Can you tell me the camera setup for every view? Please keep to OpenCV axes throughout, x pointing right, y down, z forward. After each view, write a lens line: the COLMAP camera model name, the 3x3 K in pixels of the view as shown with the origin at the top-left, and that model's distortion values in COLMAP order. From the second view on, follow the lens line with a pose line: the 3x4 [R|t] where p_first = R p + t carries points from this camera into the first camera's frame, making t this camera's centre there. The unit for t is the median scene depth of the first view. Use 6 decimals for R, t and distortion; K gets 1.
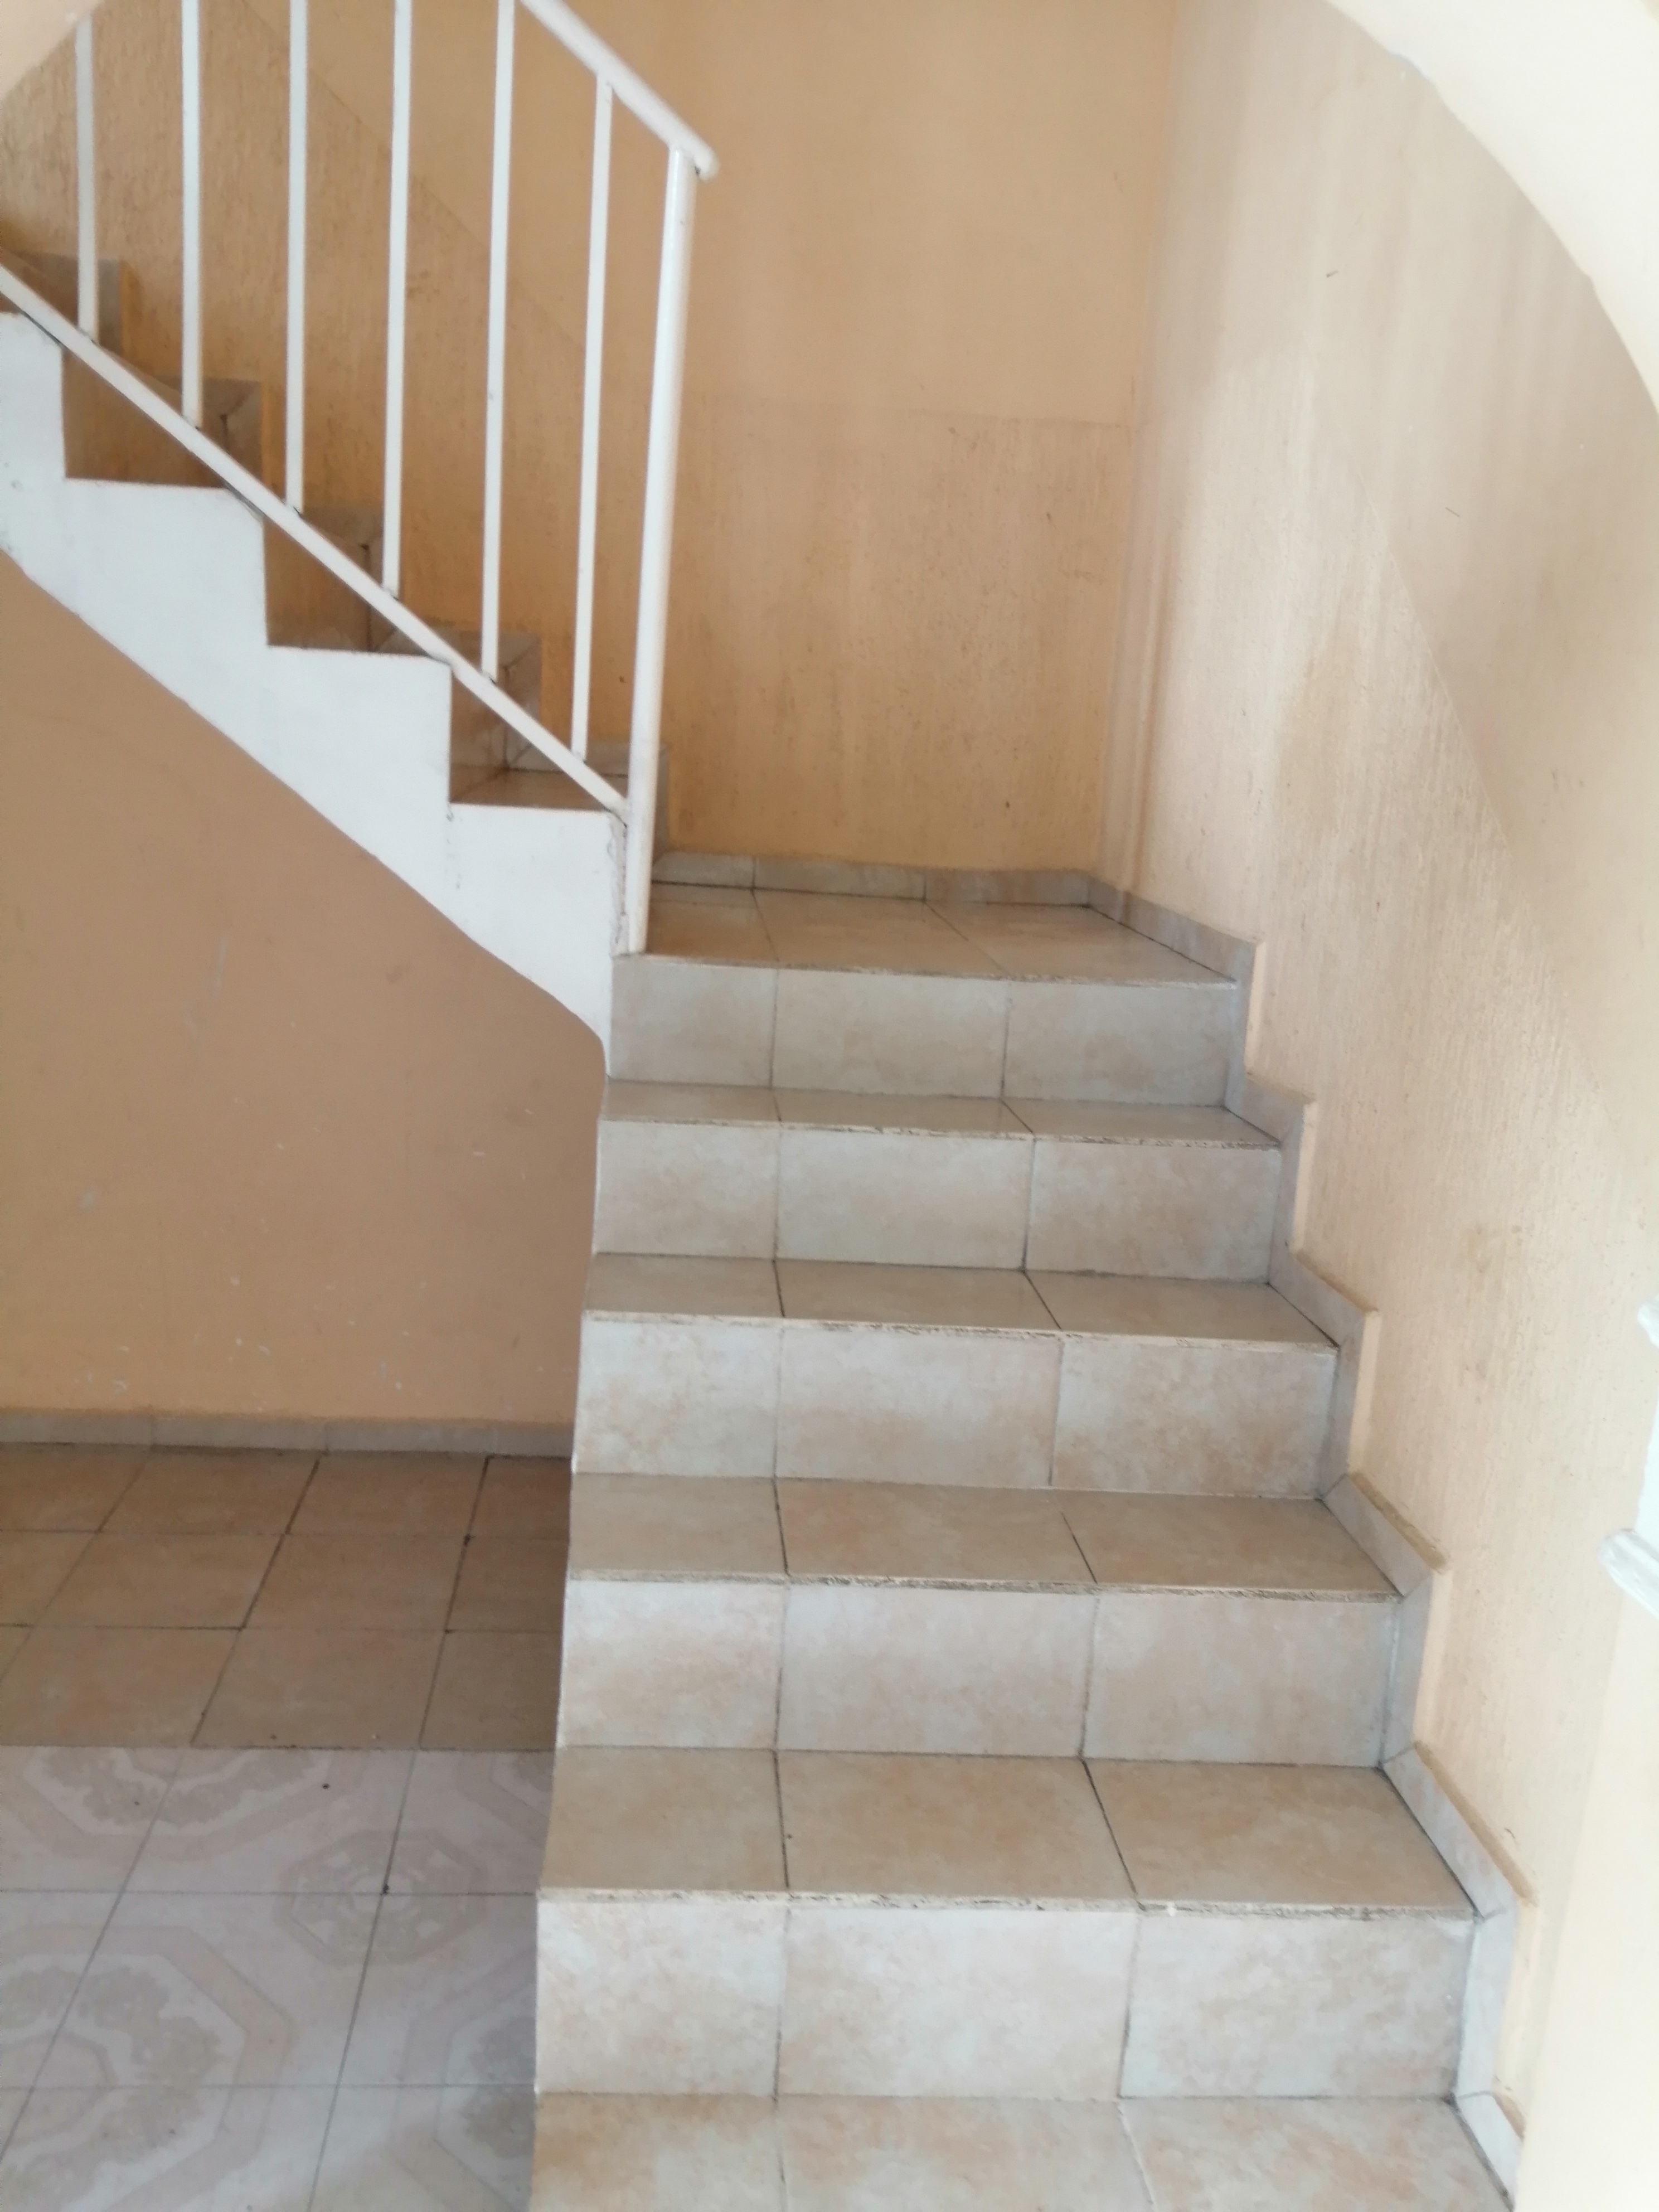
lens RADIAL K [[1758.7, 0, 797.3], [0, 1758.7, 1095.8], [0, 0, 1]] dist [0.021683, -0.075672]
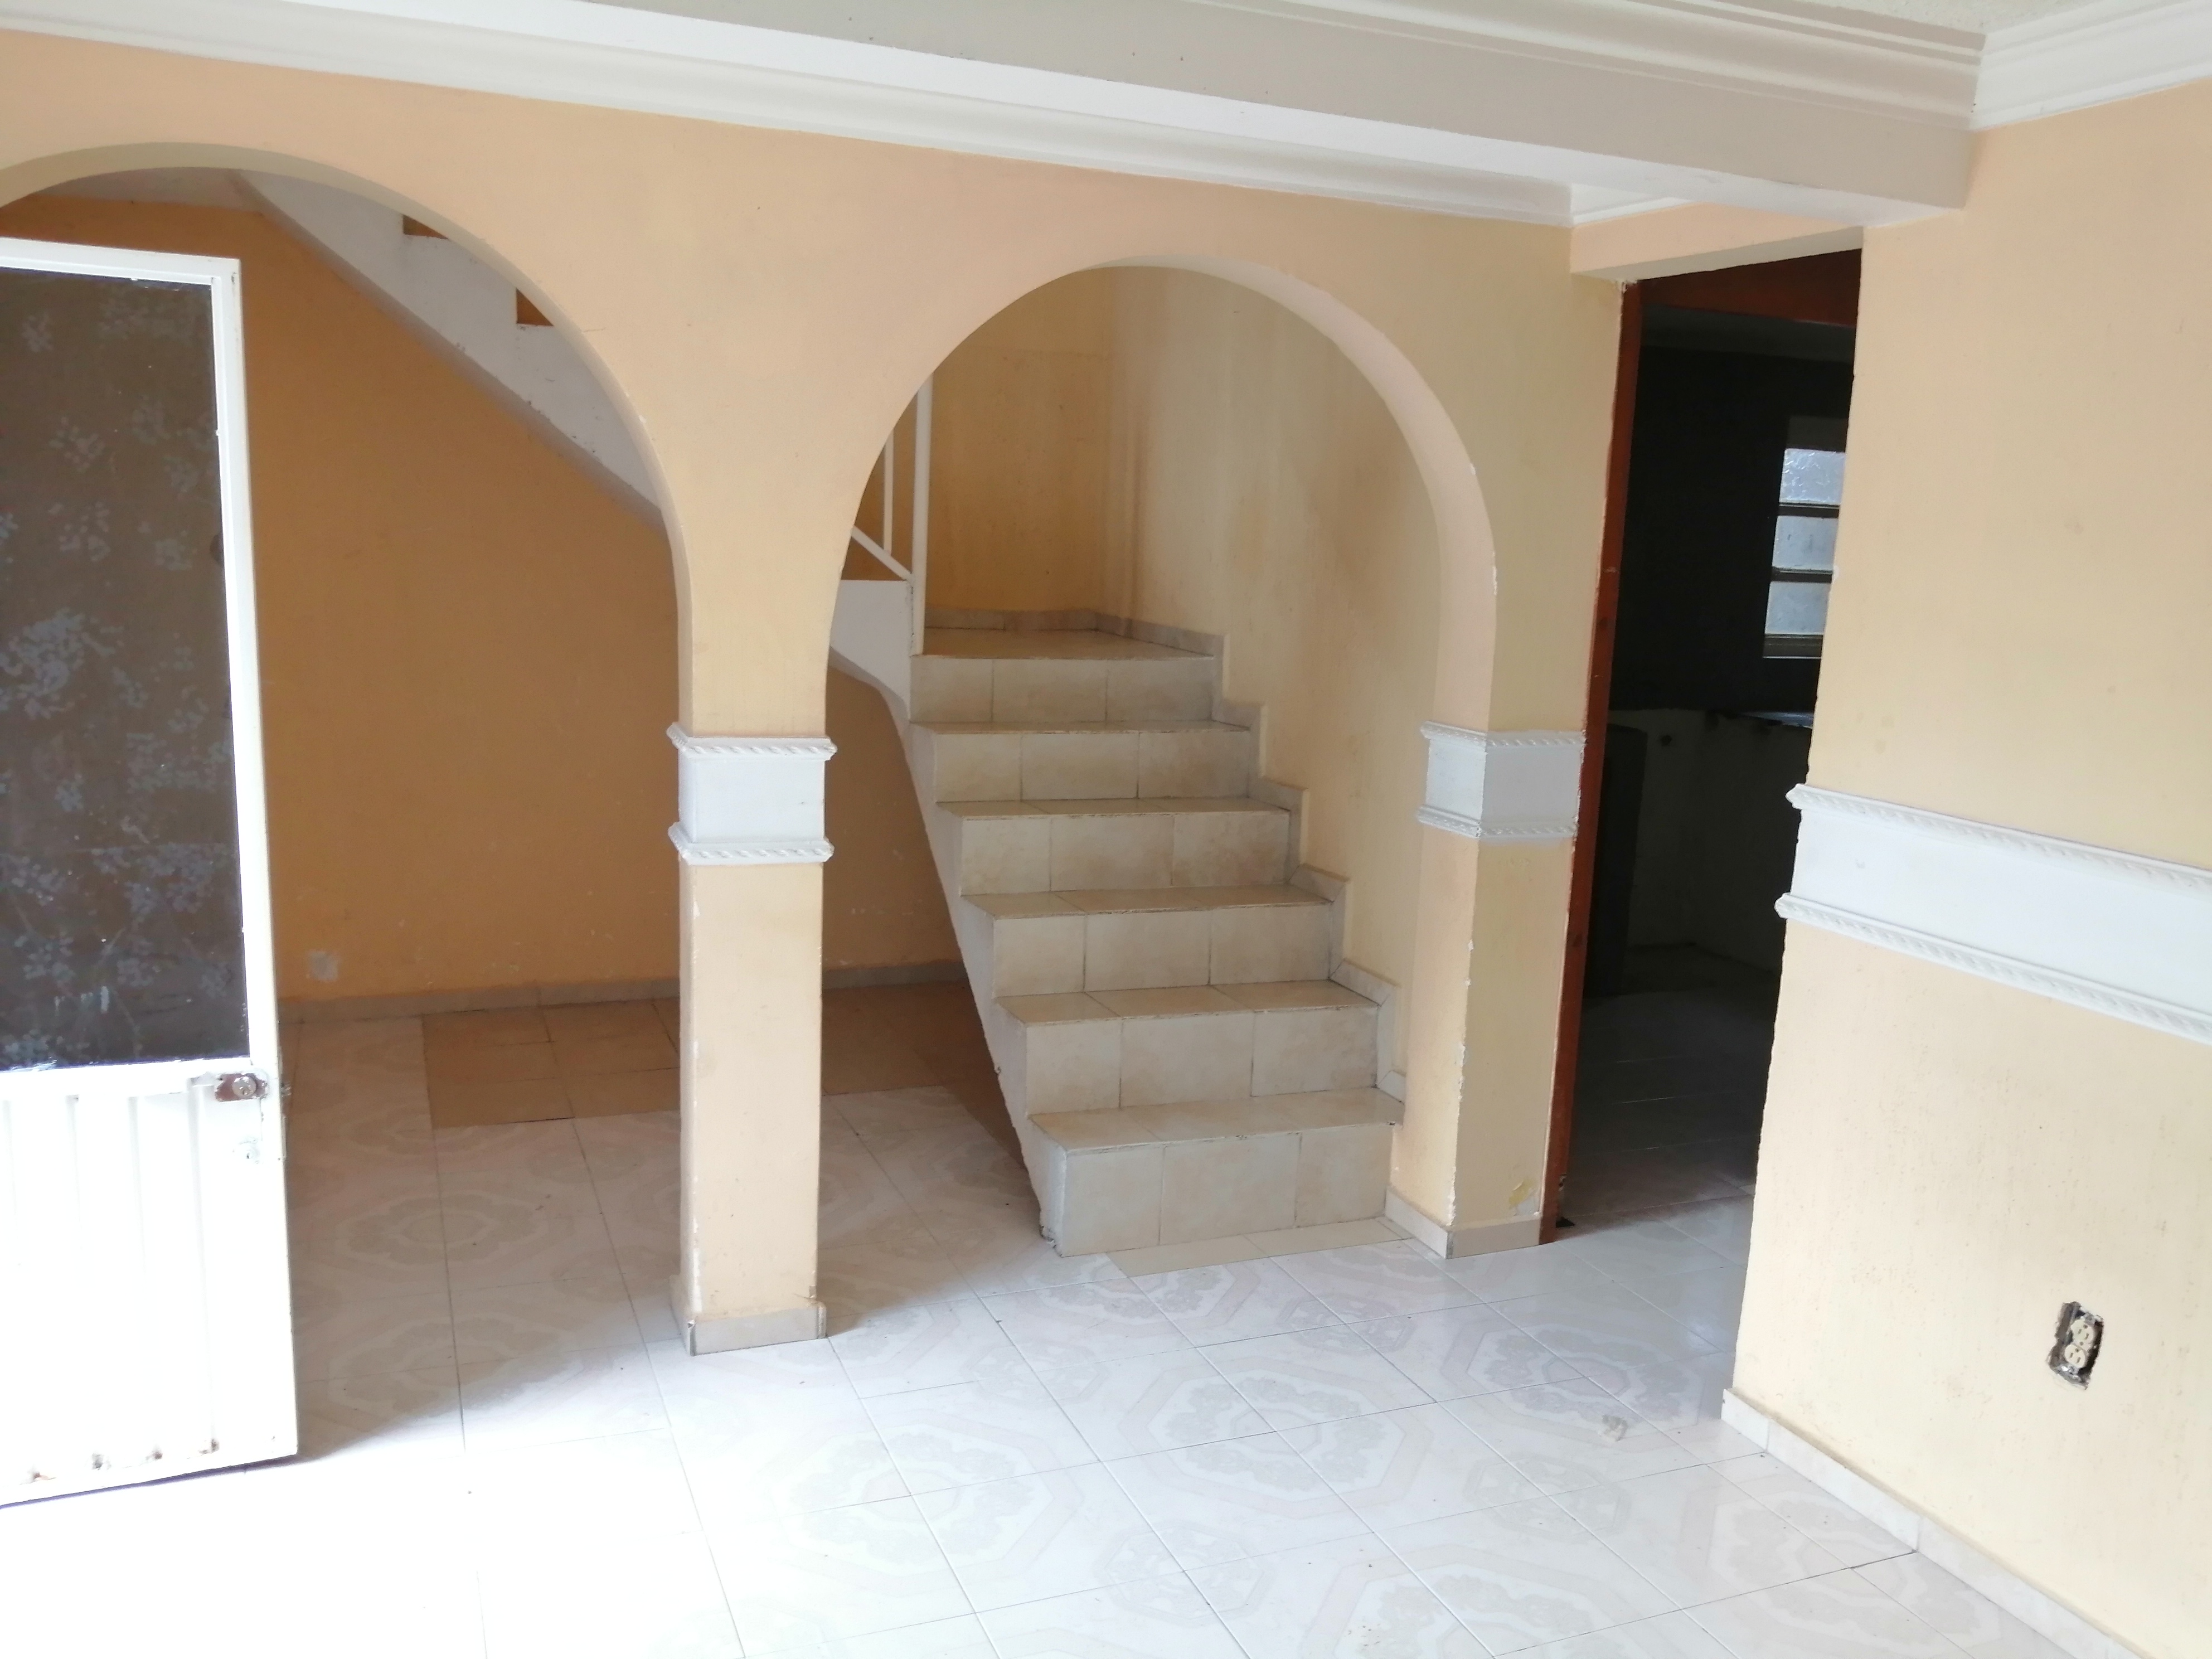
lens RADIAL K [[1758.7, 0, 1110.3], [0, 1758.7, 842.5], [0, 0, 1]] dist [0.021683, -0.075672]
pose [[0.950707, -0.077716, 0.300193, -0.504114], [0.082477, 0.996588, -0.003202, 0.151001], [-0.298920, 0.027803, 0.953873, -0.910874]]
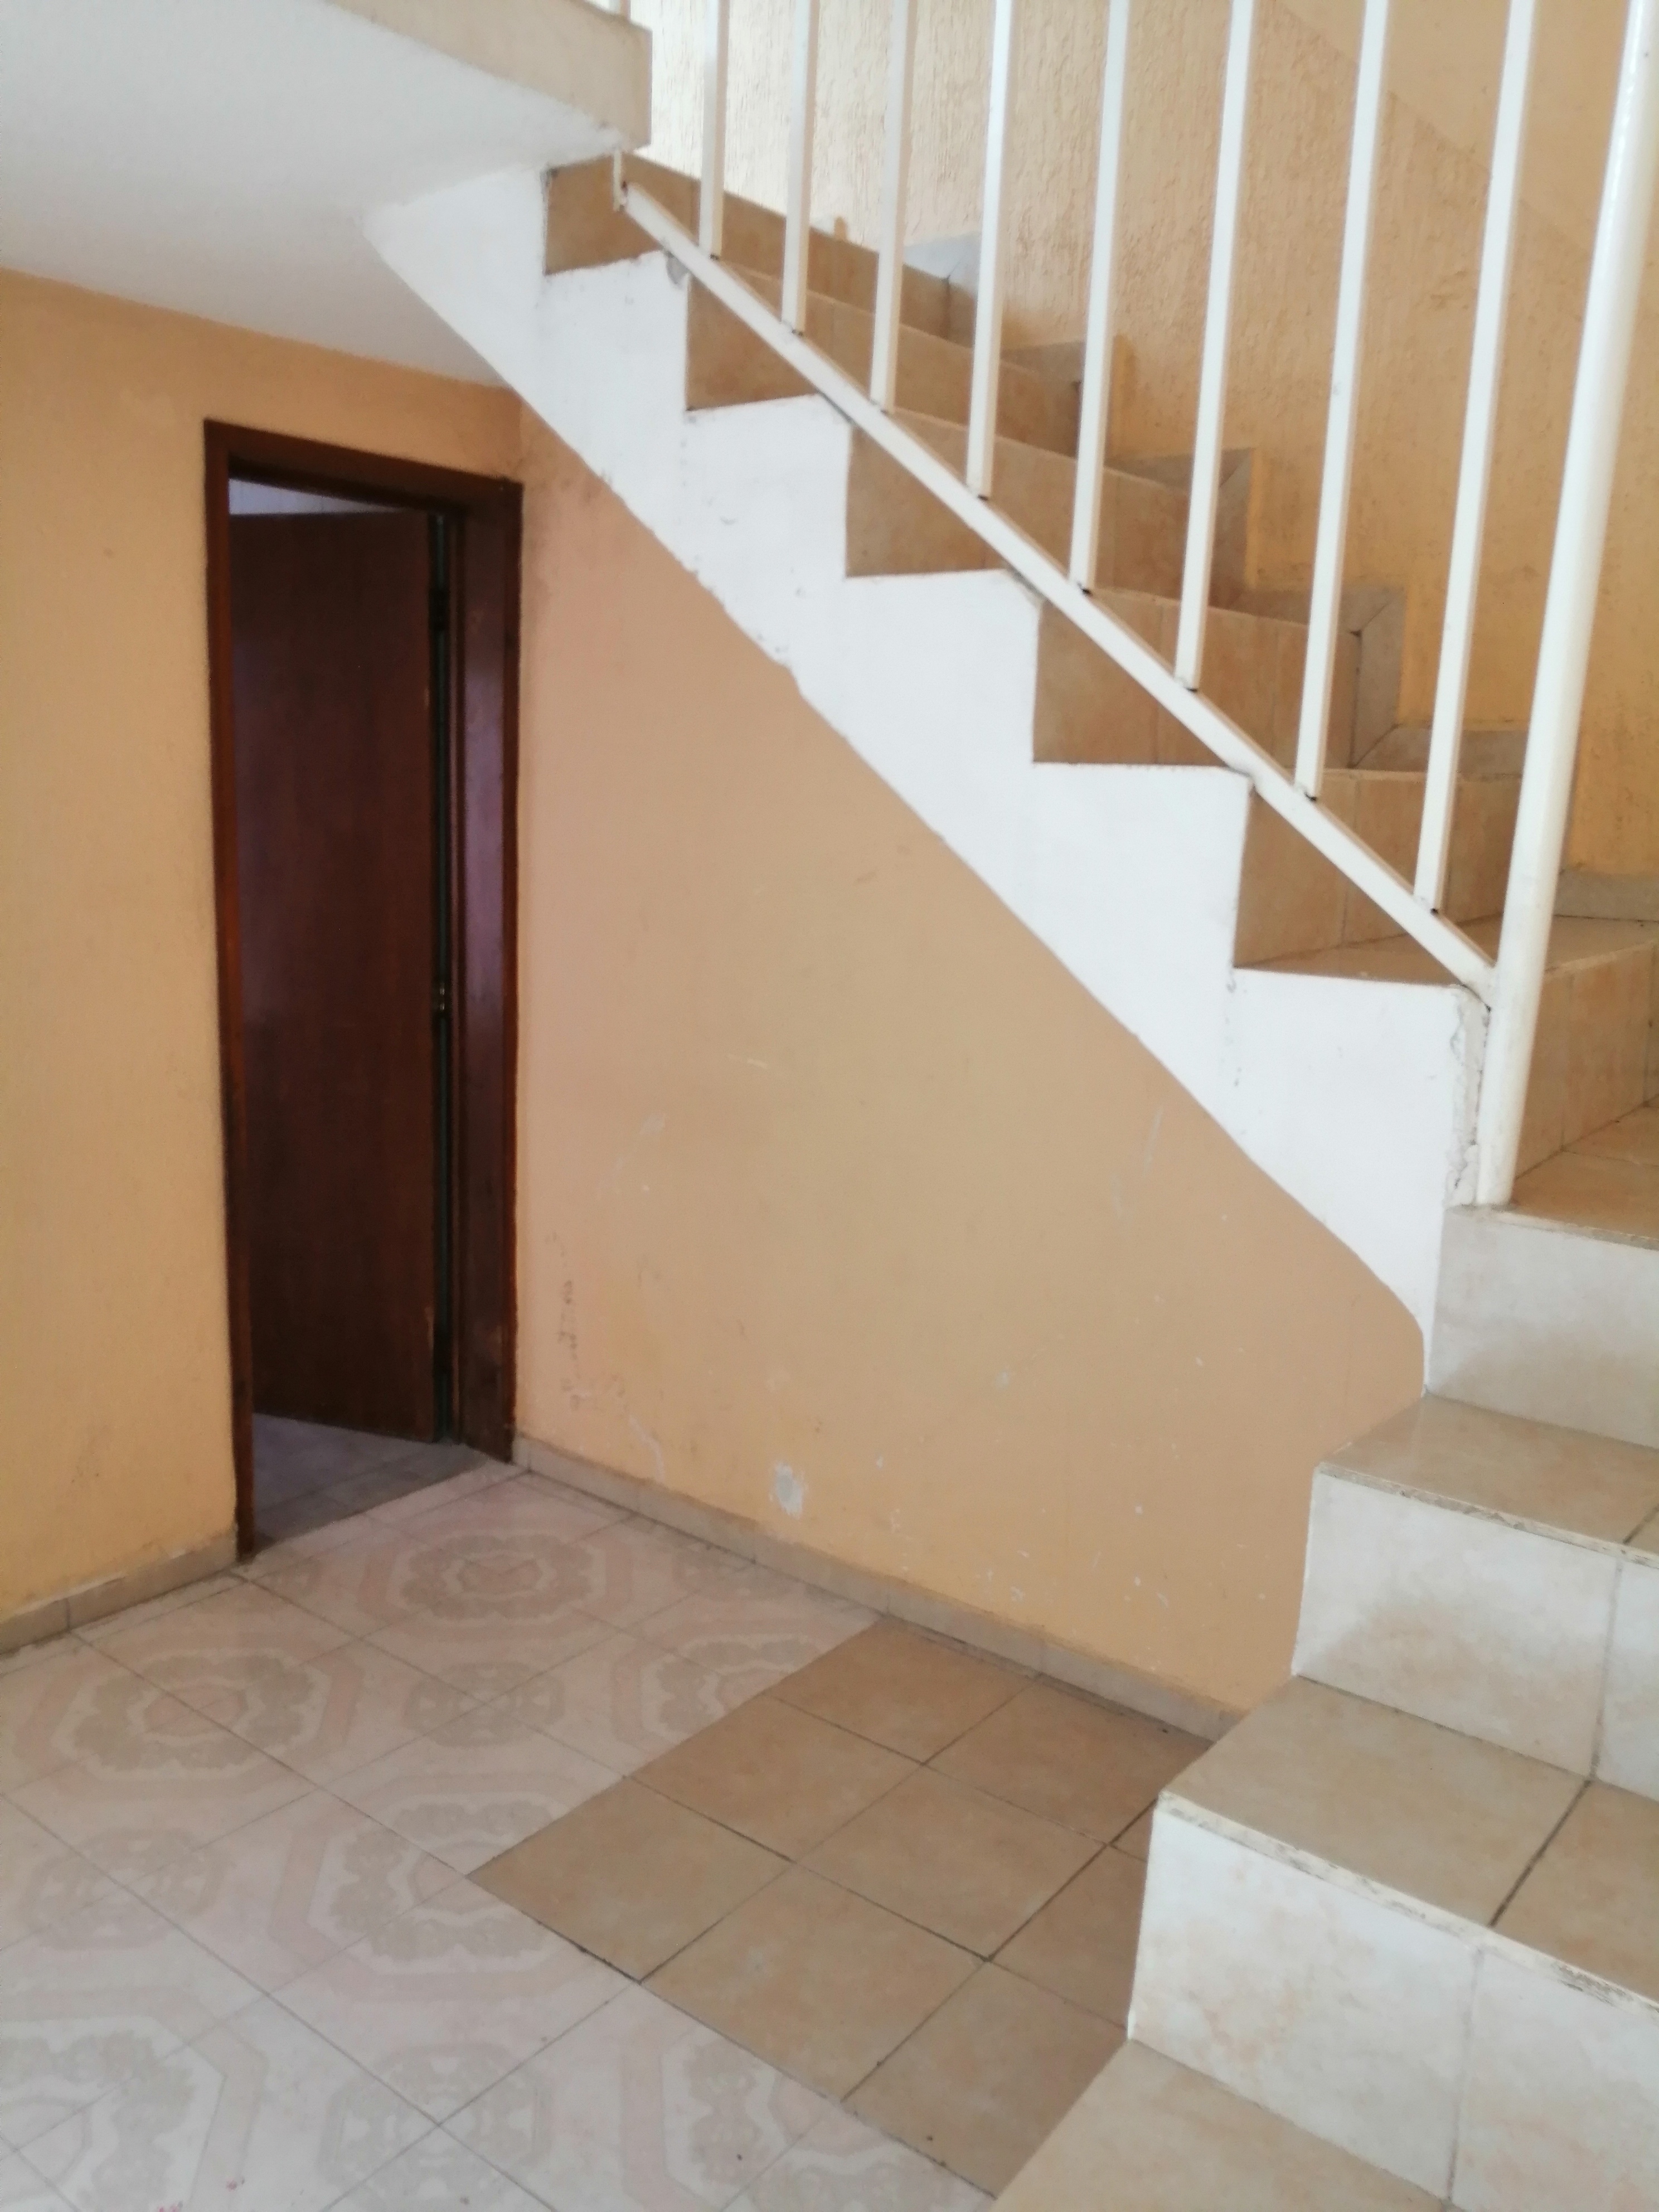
lens RADIAL K [[1734.5, 0, 781.6], [0, 1734.5, 1102.2], [0, 0, 1]] dist [0.028756, -0.075305]
pose [[0.730940, 0.082673, -0.677416, 0.151458], [-0.125233, 0.992028, -0.014060, -0.080488], [0.670853, 0.095111, 0.735466, 0.372332]]
